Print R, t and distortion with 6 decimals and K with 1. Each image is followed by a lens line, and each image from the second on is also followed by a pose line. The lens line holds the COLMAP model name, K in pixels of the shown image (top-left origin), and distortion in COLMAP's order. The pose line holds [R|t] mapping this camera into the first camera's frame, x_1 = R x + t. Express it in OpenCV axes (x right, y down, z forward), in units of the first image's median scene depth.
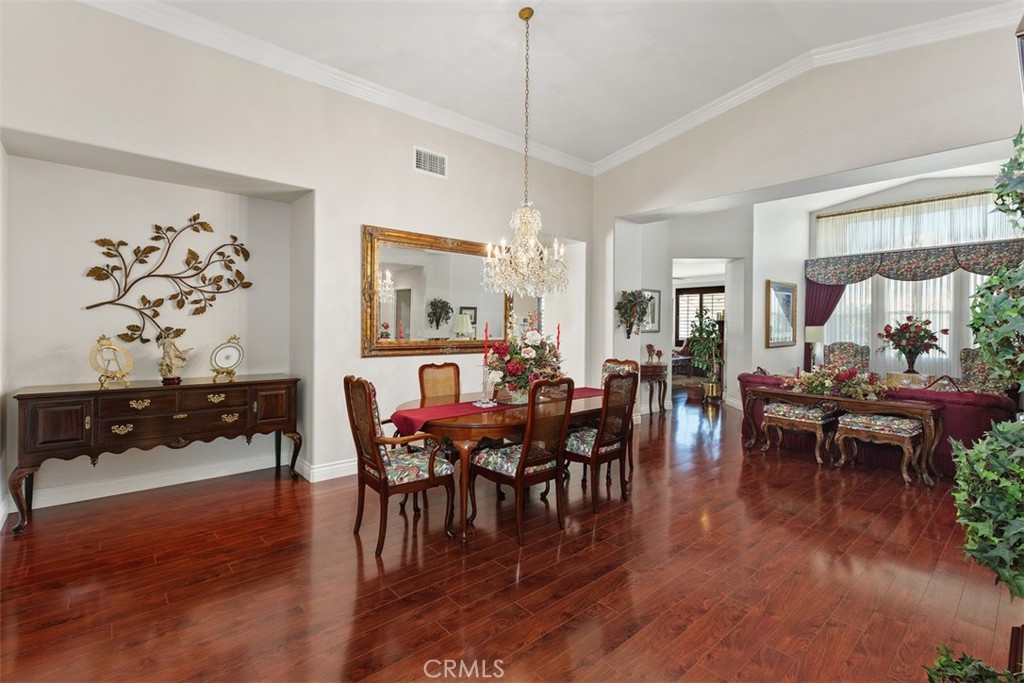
lens RADIAL K [[474.0, 0, 515.3], [0, 474.0, 312.8], [0, 0, 1]] dist [0.002743, 0.000046]
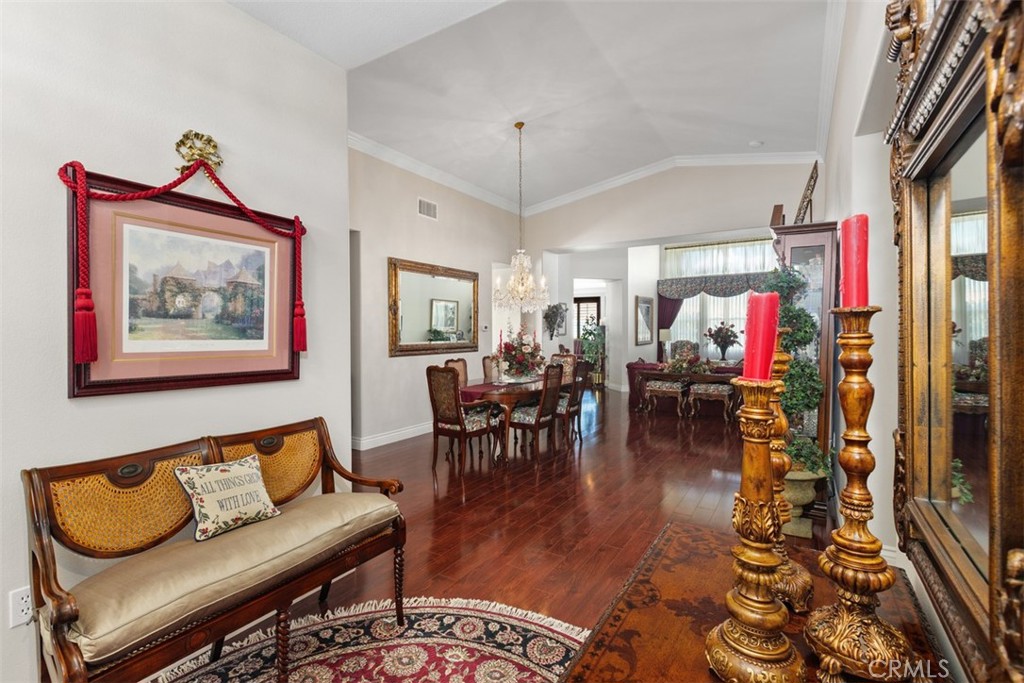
lens RADIAL K [[482.1, 0, 518.5], [0, 482.1, 319.1], [0, 0, 1]] dist [-0.001426, -0.000688]
pose [[0.953083, -0.004216, 0.302679, -0.235413], [0.002923, 0.999985, 0.004724, -0.010529], [-0.302694, -0.003617, 0.953081, -0.242681]]
